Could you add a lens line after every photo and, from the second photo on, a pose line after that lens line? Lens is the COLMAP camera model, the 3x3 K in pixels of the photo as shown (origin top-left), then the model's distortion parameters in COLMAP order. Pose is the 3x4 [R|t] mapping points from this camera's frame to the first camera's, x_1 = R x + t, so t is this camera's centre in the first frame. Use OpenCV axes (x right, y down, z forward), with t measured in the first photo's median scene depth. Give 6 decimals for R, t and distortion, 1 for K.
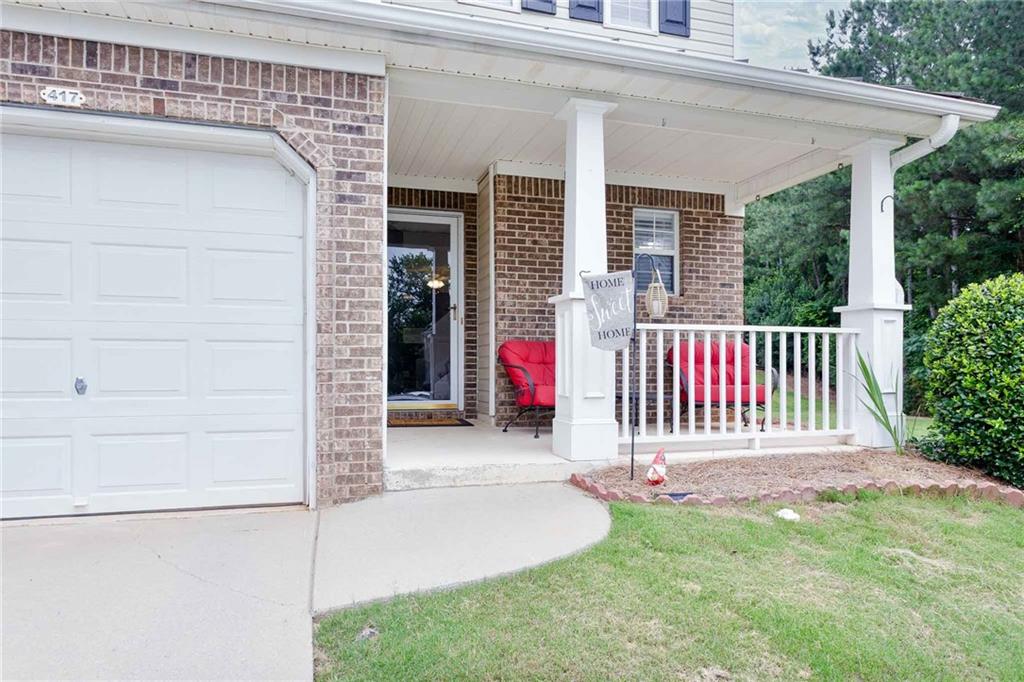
lens RADIAL K [[668.5, 0, 499.0], [0, 668.5, 367.5], [0, 0, 1]] dist [-0.006427, 0.005405]
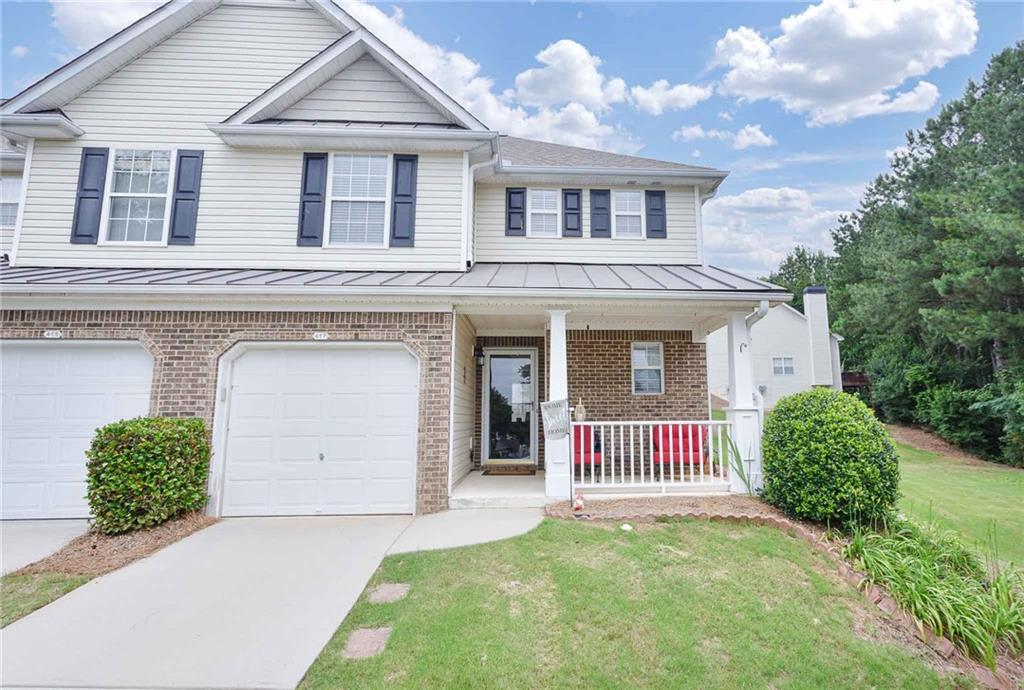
lens RADIAL K [[490.1, 0, 513.8], [0, 490.1, 346.1], [0, 0, 1]] dist [-0.004727, 0.001238]
pose [[0.966705, -0.049941, -0.250971, 0.430510], [0.009164, 0.986898, -0.161082, -0.067094], [0.255728, 0.153419, 0.954498, -0.472319]]
